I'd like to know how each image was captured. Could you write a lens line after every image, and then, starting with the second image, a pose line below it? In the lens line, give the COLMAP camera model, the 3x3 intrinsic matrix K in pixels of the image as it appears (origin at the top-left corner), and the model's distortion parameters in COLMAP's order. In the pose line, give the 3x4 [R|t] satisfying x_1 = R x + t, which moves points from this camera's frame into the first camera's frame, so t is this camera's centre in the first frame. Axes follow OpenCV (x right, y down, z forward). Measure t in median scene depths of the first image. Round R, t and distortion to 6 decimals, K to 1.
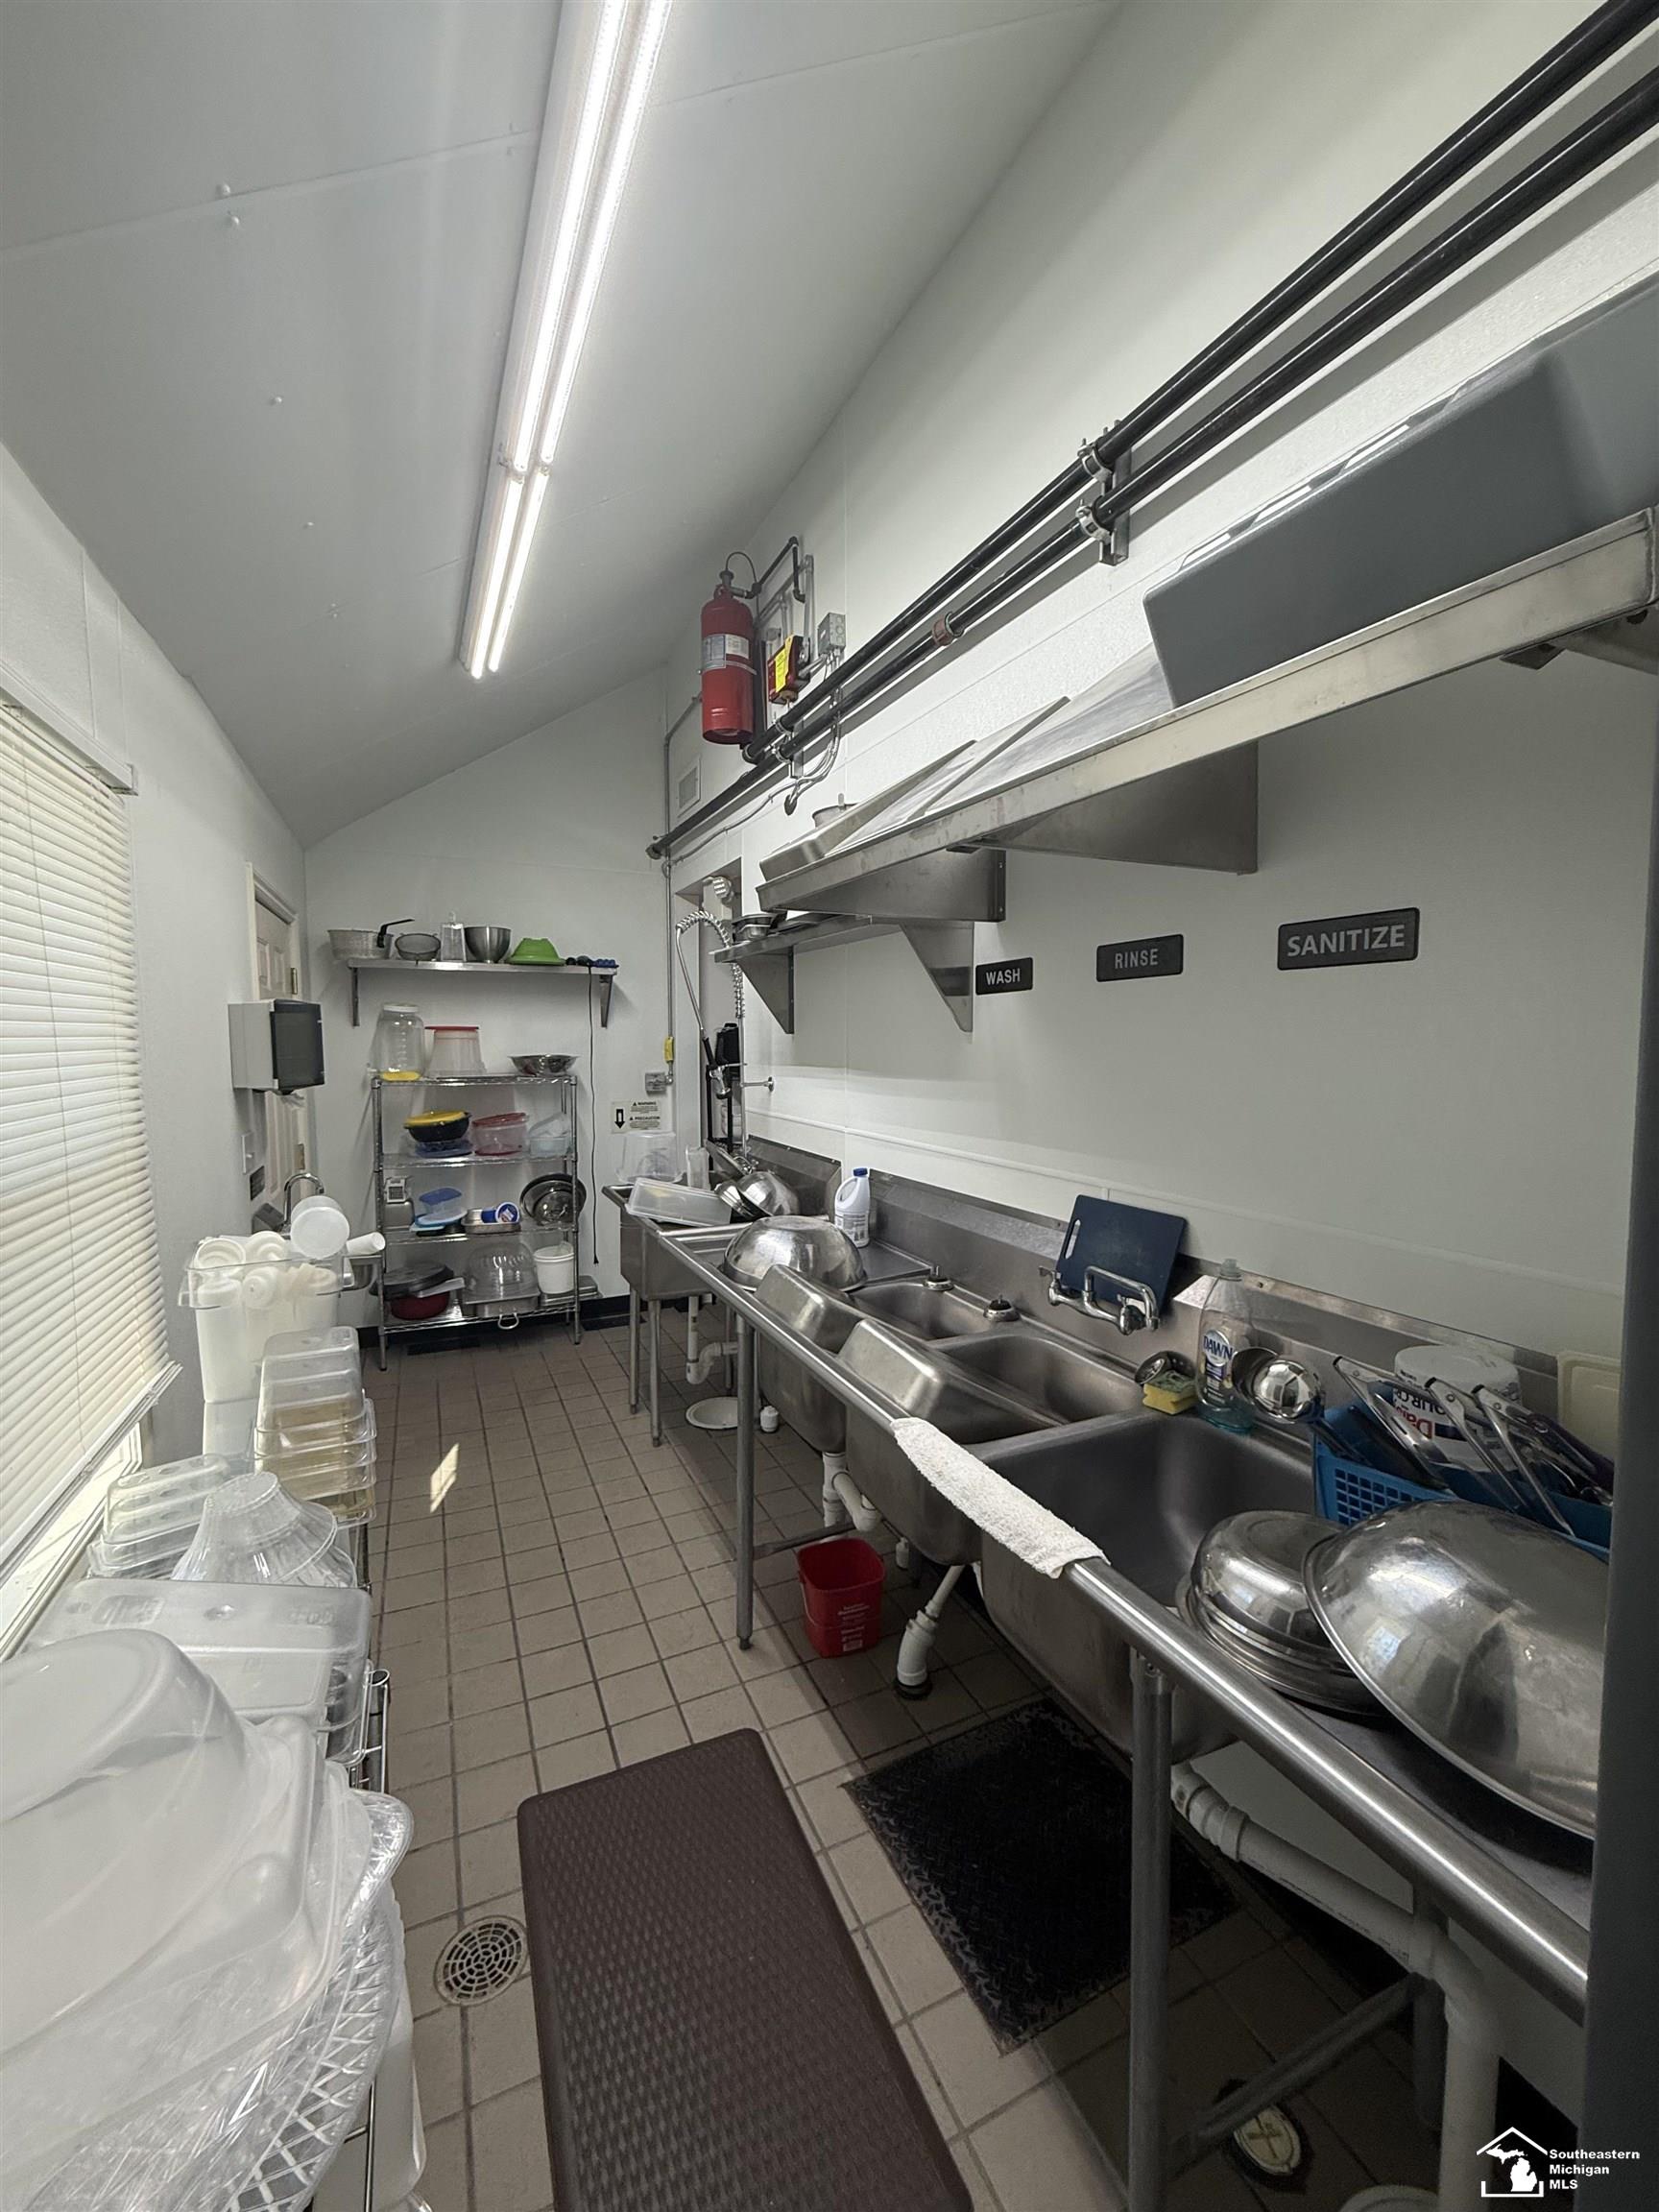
lens RADIAL K [[878.8, 0, 827.0], [0, 878.8, 1096.9], [0, 0, 1]] dist [0.000652, -0.000146]
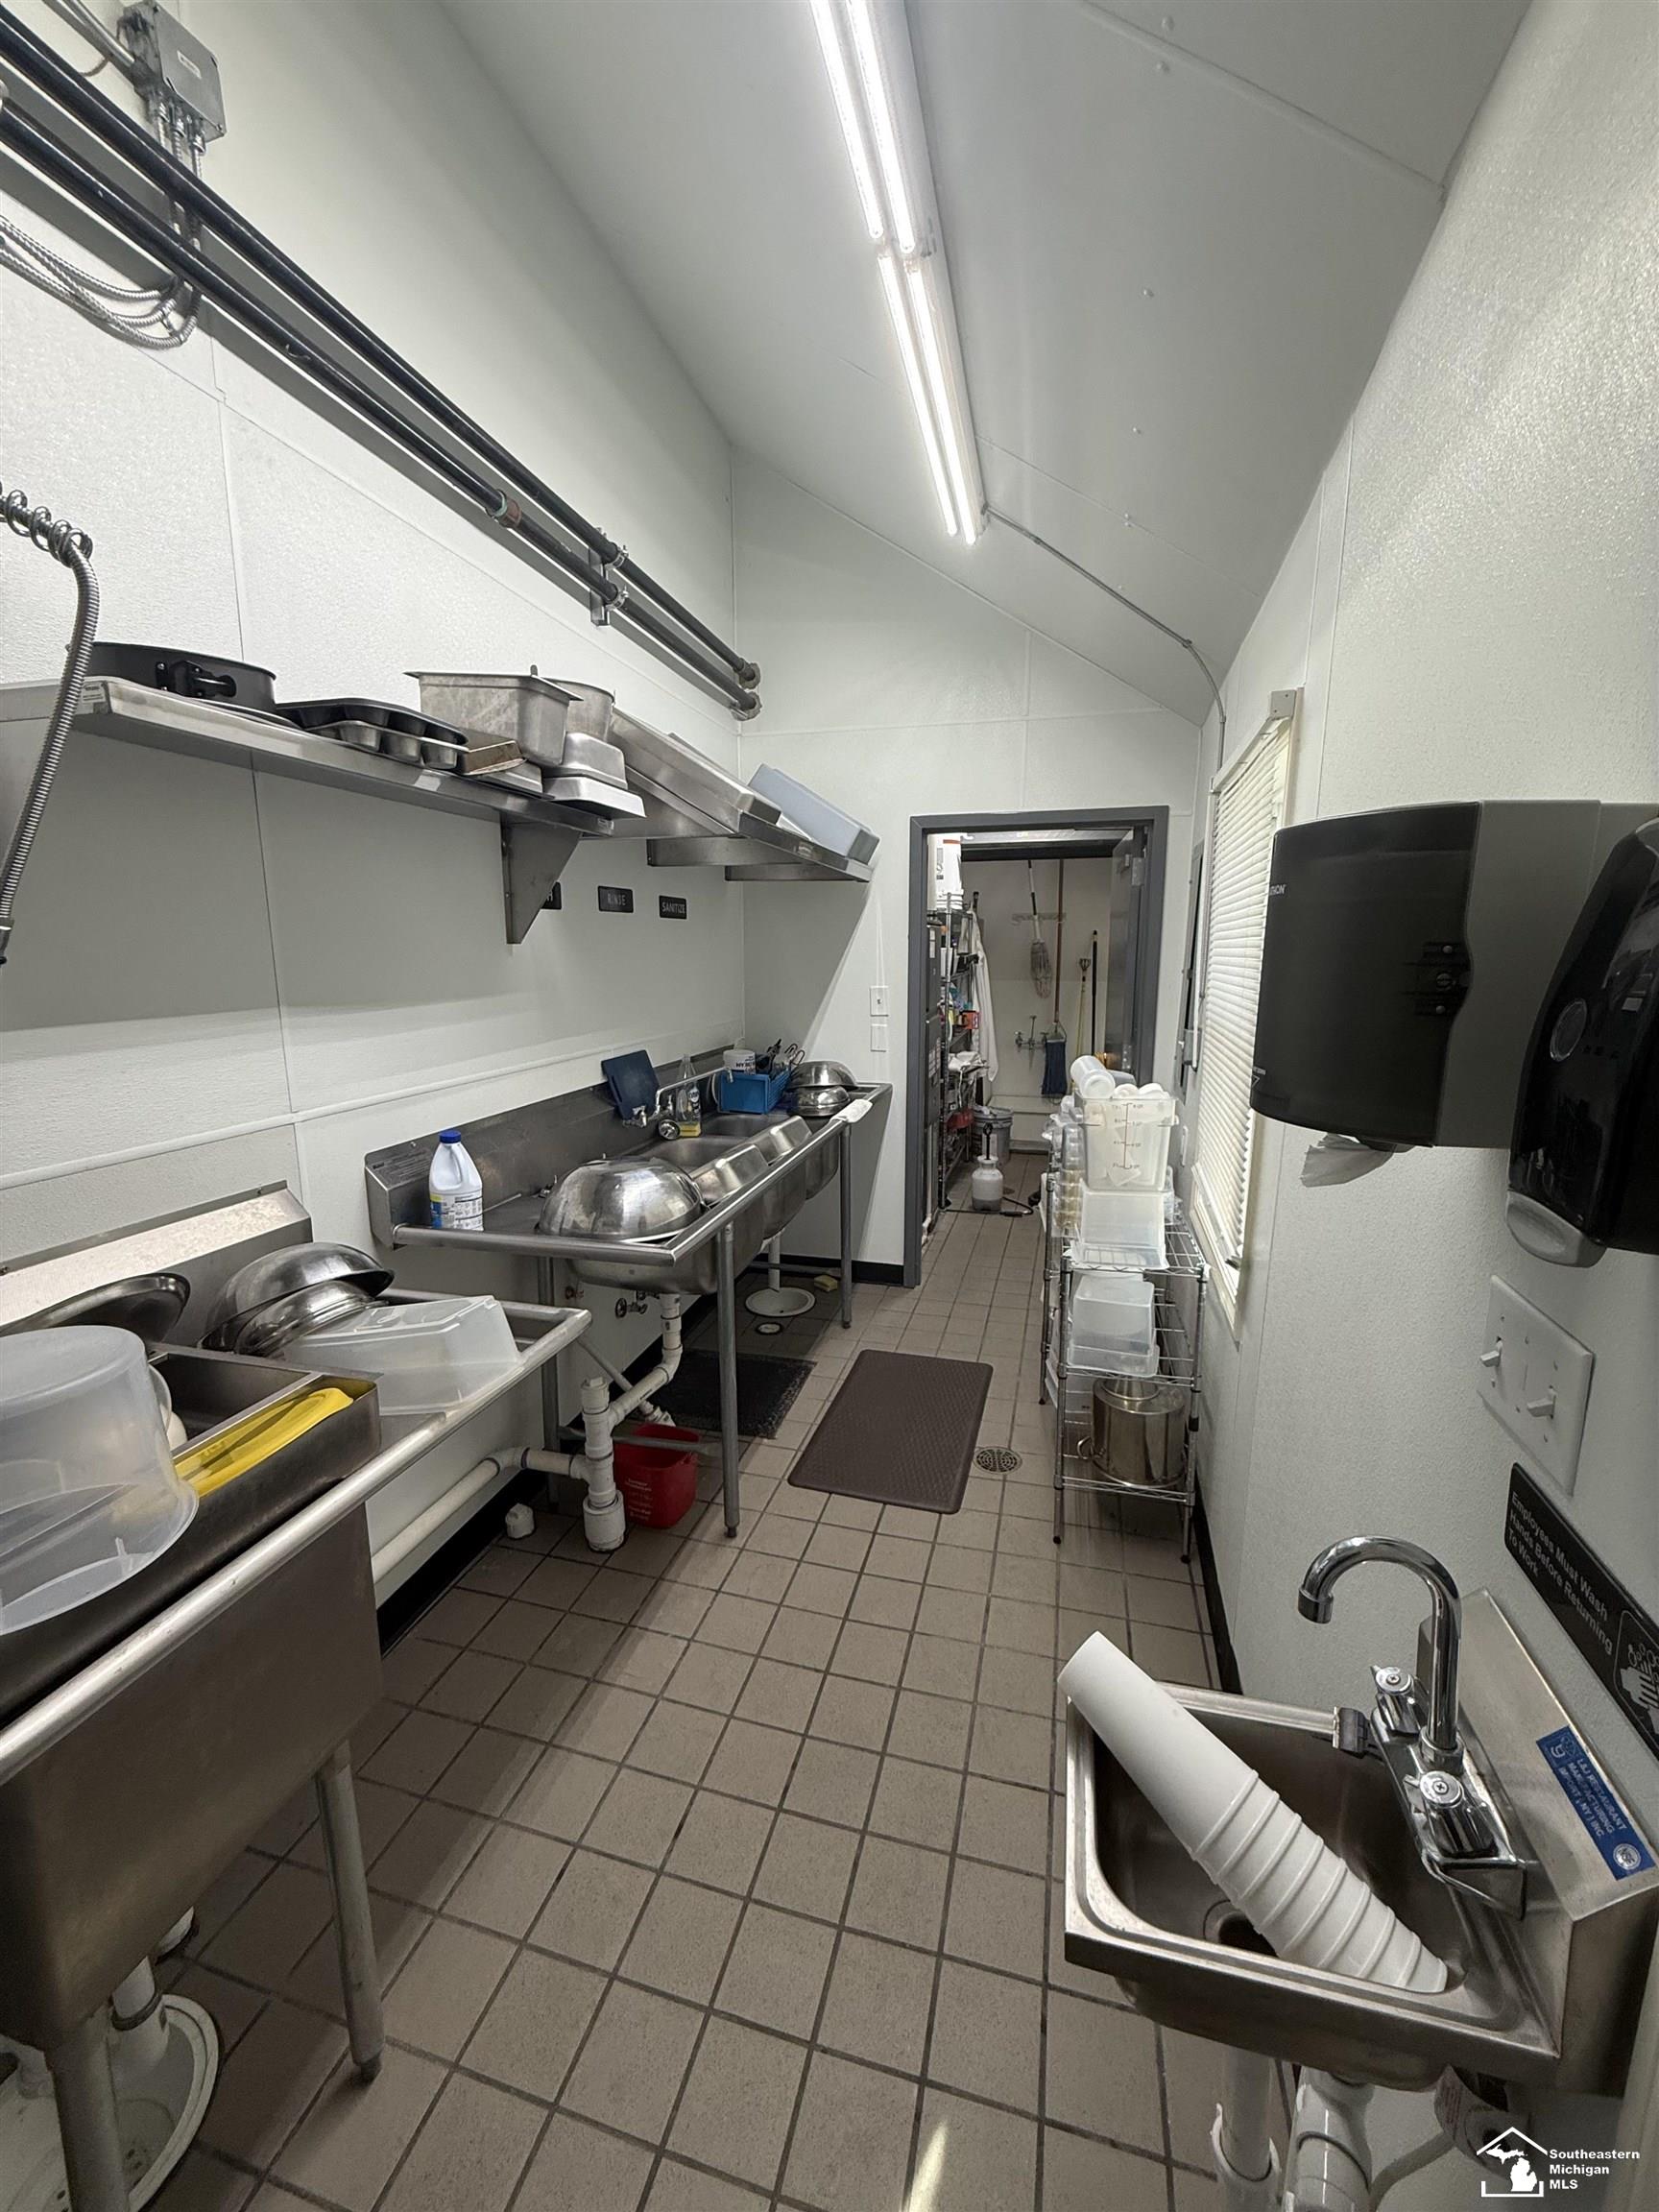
lens RADIAL K [[878.8, 0, 827.0], [0, 878.8, 1096.9], [0, 0, 1]] dist [0.000652, -0.000146]
pose [[-0.763311, -0.107516, 0.637021, -0.912886], [0.043490, 0.975265, 0.216717, -0.126243], [-0.644565, 0.193127, -0.739755, 1.841483]]
